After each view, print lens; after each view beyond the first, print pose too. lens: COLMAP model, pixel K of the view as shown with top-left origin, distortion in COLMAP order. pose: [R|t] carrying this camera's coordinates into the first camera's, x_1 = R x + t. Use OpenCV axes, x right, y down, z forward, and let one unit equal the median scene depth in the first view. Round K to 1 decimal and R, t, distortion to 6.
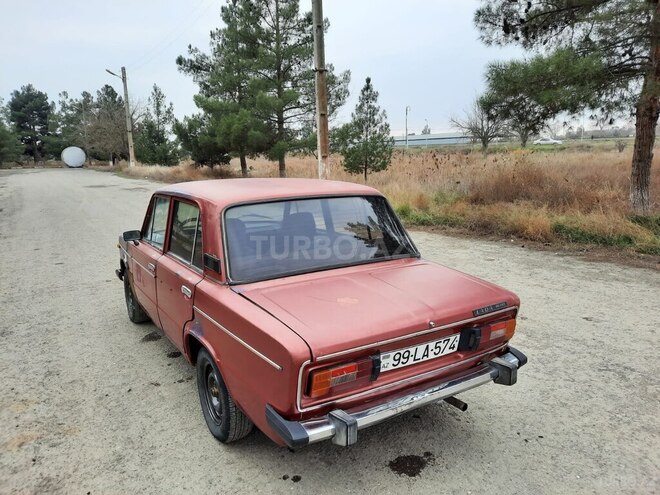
lens RADIAL K [[483.8, 0, 326.9], [0, 483.8, 245.5], [0, 0, 1]] dist [0.026314, -0.012692]
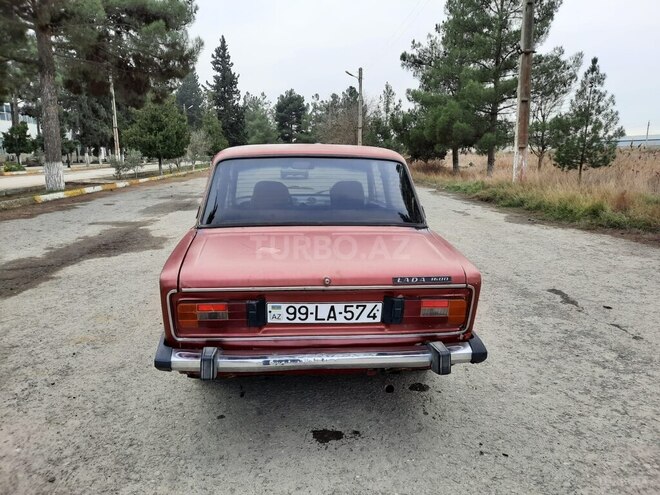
lens RADIAL K [[484.9, 0, 328.8], [0, 484.9, 246.0], [0, 0, 1]] dist [0.042283, -0.035393]
pose [[0.892130, 0.102060, -0.440099, 0.094677], [-0.100587, 0.994569, 0.026741, 0.010797], [0.440438, 0.020412, 0.897551, 0.026215]]
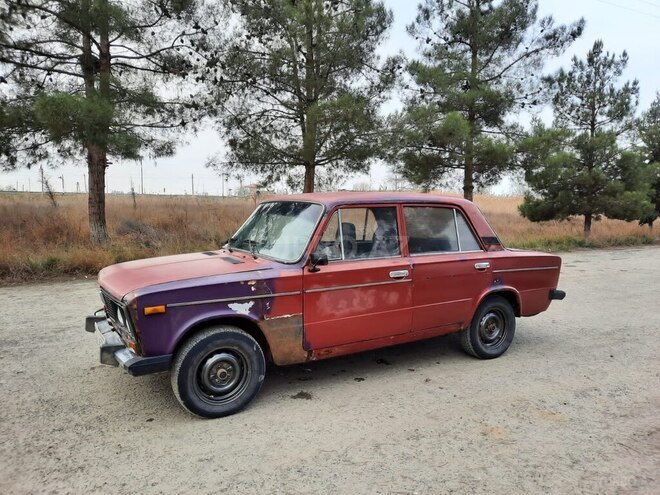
lens RADIAL K [[483.8, 0, 326.9], [0, 483.8, 245.5], [0, 0, 1]] dist [0.026314, -0.012692]
pose [[0.030054, -0.061968, 0.997626, -0.330268], [0.176380, 0.982743, 0.055730, -0.023158], [-0.983863, 0.174287, 0.040466, 0.267217]]
